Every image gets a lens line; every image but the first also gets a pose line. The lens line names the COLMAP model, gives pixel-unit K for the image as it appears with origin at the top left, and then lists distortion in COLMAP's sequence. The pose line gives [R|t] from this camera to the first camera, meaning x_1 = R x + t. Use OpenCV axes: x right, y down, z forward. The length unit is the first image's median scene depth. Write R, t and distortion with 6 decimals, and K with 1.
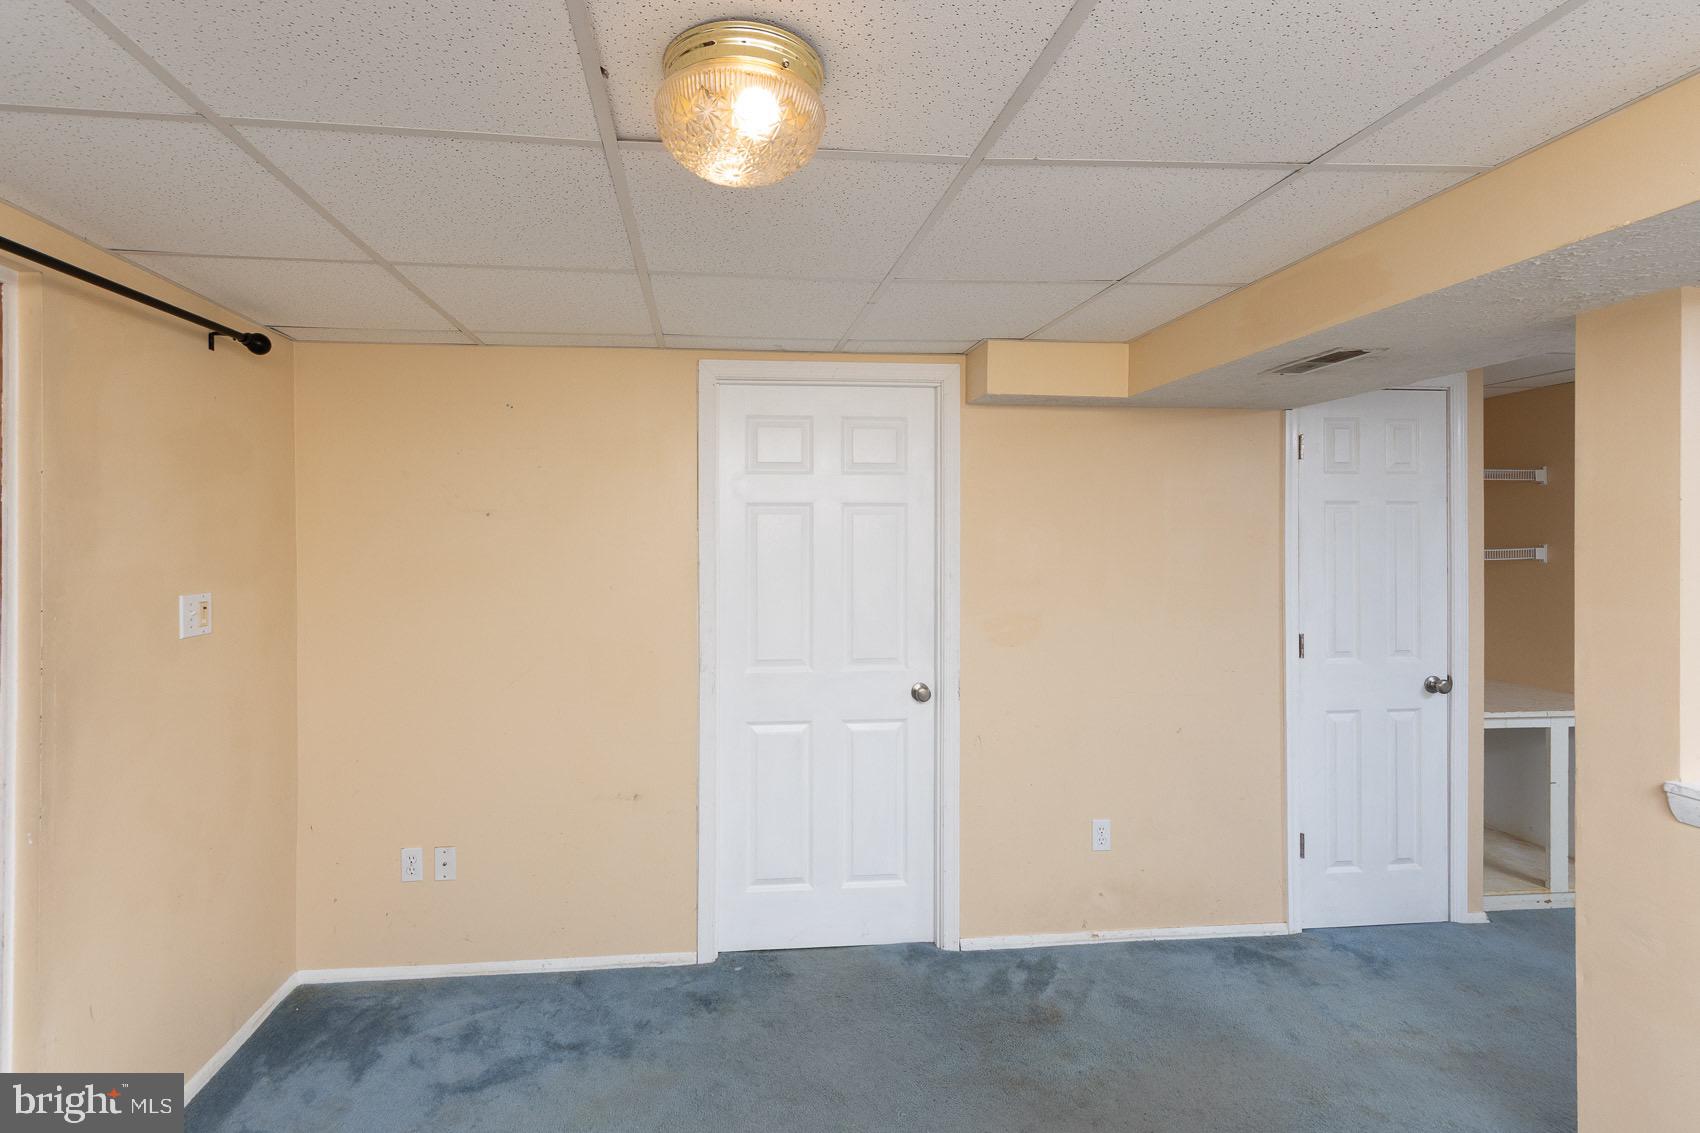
lens RADIAL K [[737.3, 0, 848.8], [0, 737.3, 563.2], [0, 0, 1]] dist [-0.022142, -0.001607]
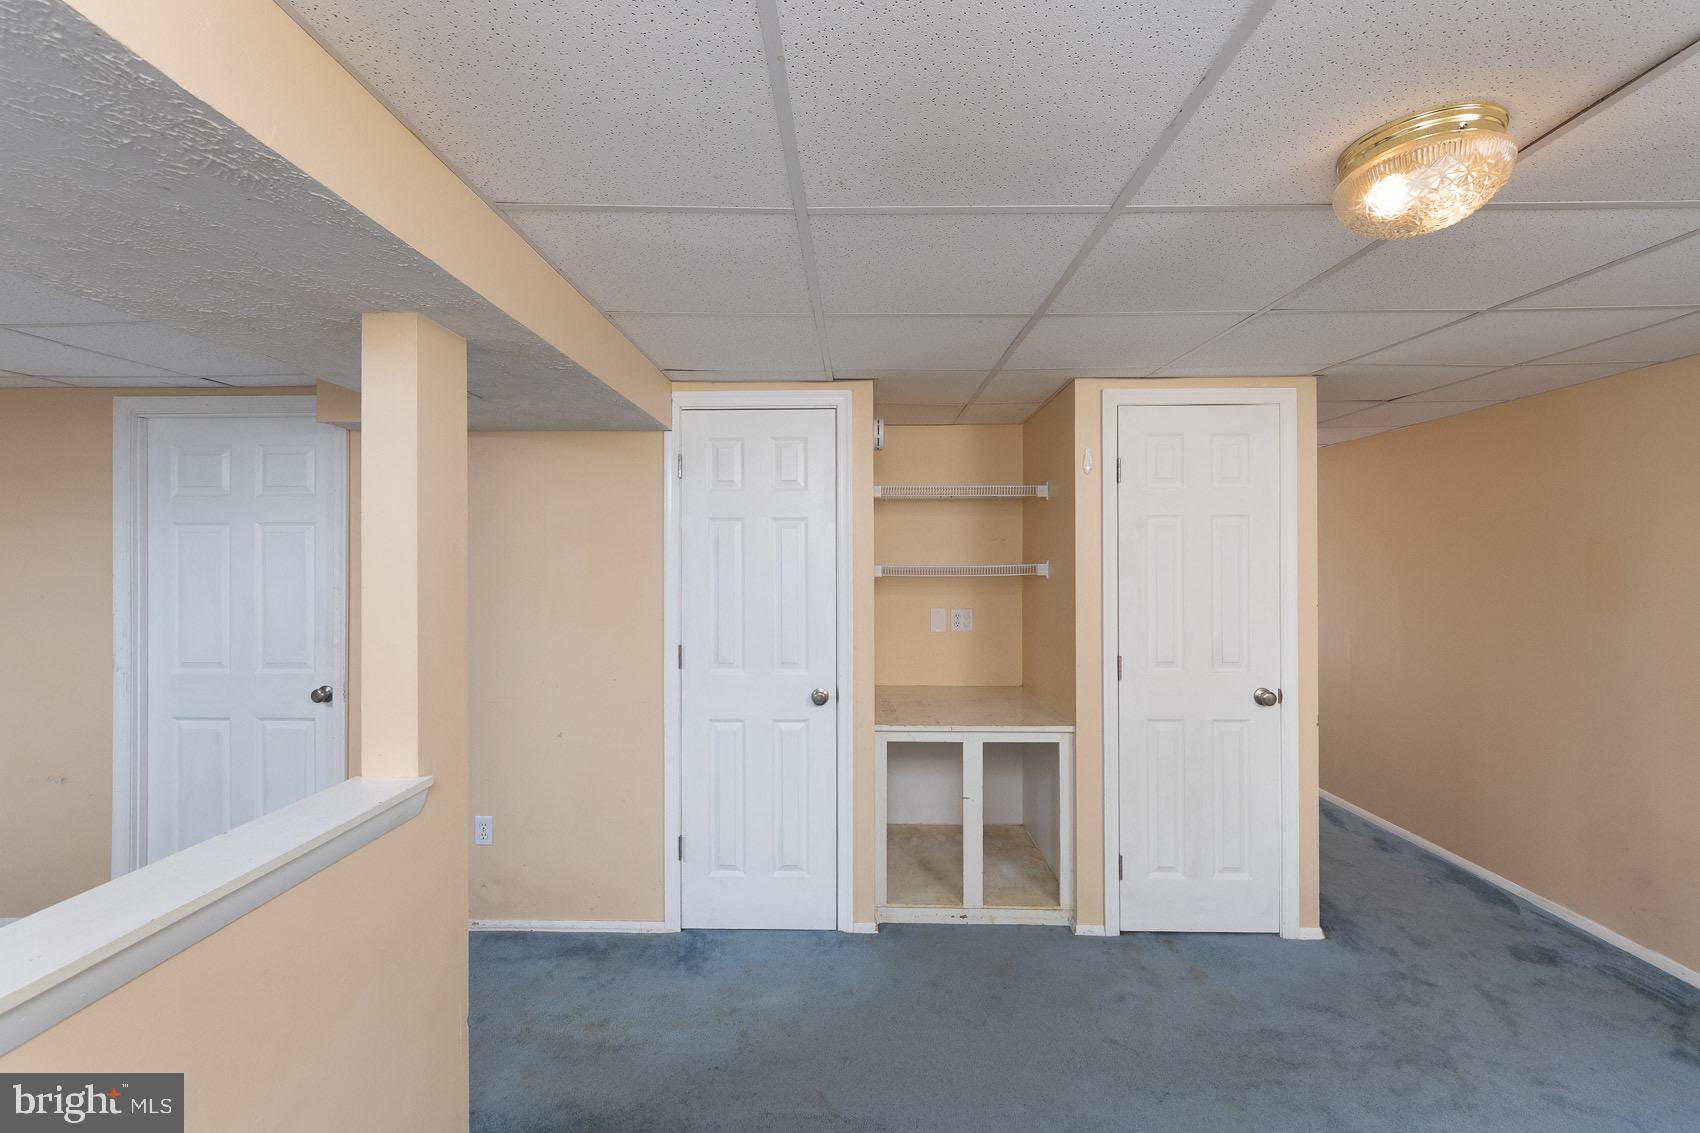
lens RADIAL K [[686.4, 0, 851.7], [0, 686.4, 573.9], [0, 0, 1]] dist [-0.015530, -0.000398]
pose [[0.997400, 0.001341, -0.072055, 0.916629], [-0.001305, 0.999999, 0.000538, -0.005876], [0.072056, -0.000443, 0.997401, 0.040593]]
